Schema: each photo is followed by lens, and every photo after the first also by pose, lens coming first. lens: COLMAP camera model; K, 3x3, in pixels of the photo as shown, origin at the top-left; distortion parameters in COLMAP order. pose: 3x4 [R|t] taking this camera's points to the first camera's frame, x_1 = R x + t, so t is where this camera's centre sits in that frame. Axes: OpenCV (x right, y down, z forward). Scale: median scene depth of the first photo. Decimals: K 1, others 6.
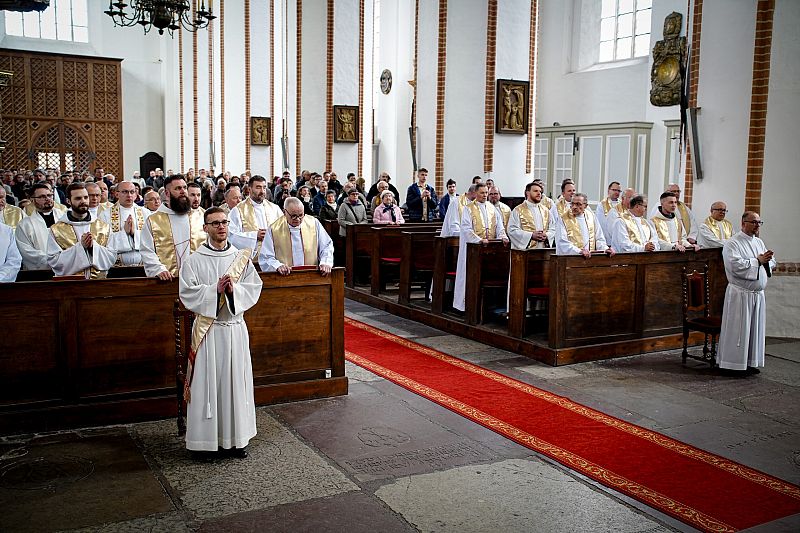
lens RADIAL K [[790.9, 0, 400.0], [0, 790.9, 266.5], [0, 0, 1]] dist [-0.011137, 0.011381]
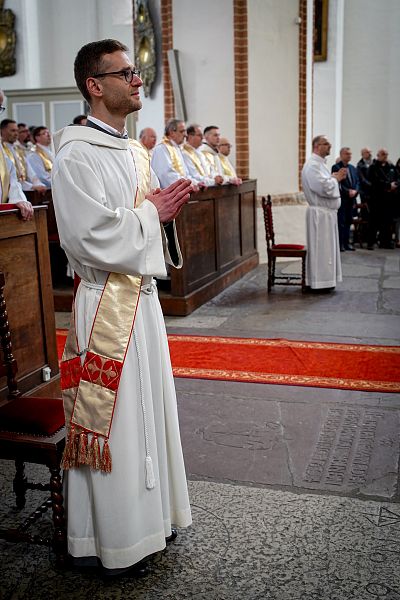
lens RADIAL K [[682.4, 0, 200.0], [0, 682.4, 300.0], [0, 0, 1]] dist [-0.031471, -0.007178]
pose [[0.711609, -0.156892, 0.684834, -0.368267], [0.106285, 0.987569, 0.115806, 0.026358], [-0.694490, -0.009621, 0.719438, 0.520354]]
